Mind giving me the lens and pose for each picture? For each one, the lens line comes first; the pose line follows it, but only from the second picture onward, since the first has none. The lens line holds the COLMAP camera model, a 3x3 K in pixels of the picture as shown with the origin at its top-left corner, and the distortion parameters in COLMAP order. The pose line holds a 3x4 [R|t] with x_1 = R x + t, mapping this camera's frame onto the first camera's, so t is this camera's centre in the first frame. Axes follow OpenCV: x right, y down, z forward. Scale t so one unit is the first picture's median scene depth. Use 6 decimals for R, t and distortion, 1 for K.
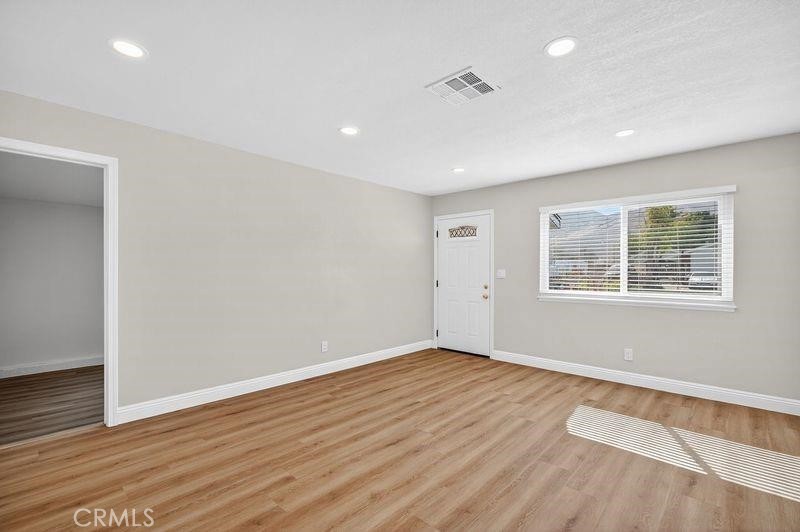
lens RADIAL K [[361.4, 0, 401.2], [0, 361.4, 265.0], [0, 0, 1]] dist [-0.001439, -0.000263]
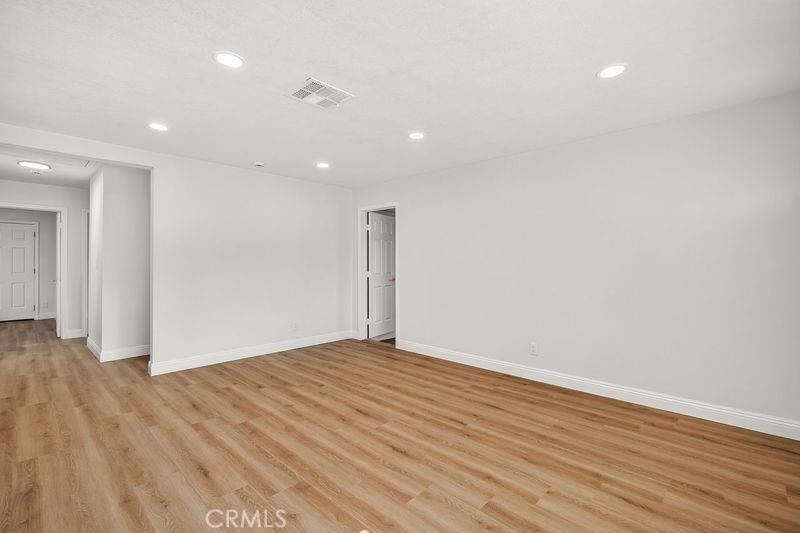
lens RADIAL K [[361.4, 0, 401.2], [0, 361.4, 265.5], [0, 0, 1]] dist [-0.001439, -0.000263]
pose [[-0.010823, 0.003256, -0.999936, 0.892431], [0.015756, 0.999871, 0.003086, 0.015765], [0.999817, -0.015721, -0.010873, 0.899325]]
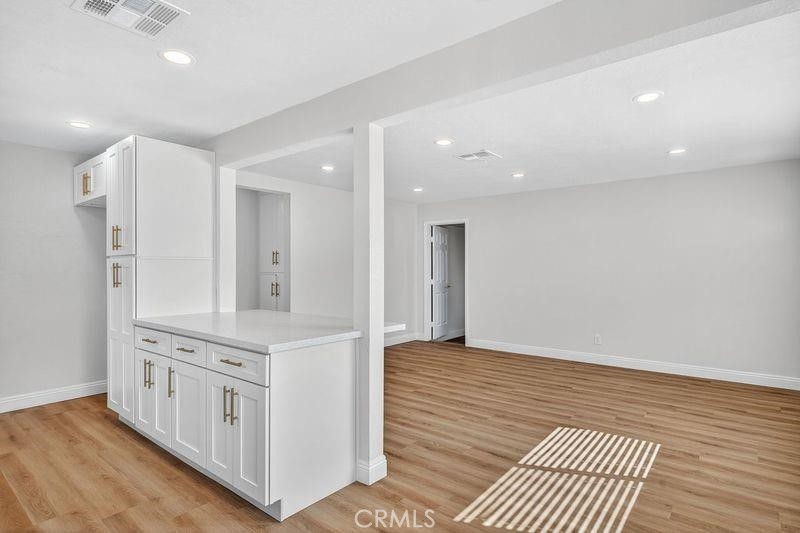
lens RADIAL K [[422.0, 0, 401.8], [0, 422.0, 270.5], [0, 0, 1]] dist [-0.001543, -0.000136]
pose [[0.073095, 0.002035, -0.997323, 1.394474], [0.018985, 0.999814, 0.003431, -0.010456], [0.997144, -0.019185, 0.073042, 0.384183]]
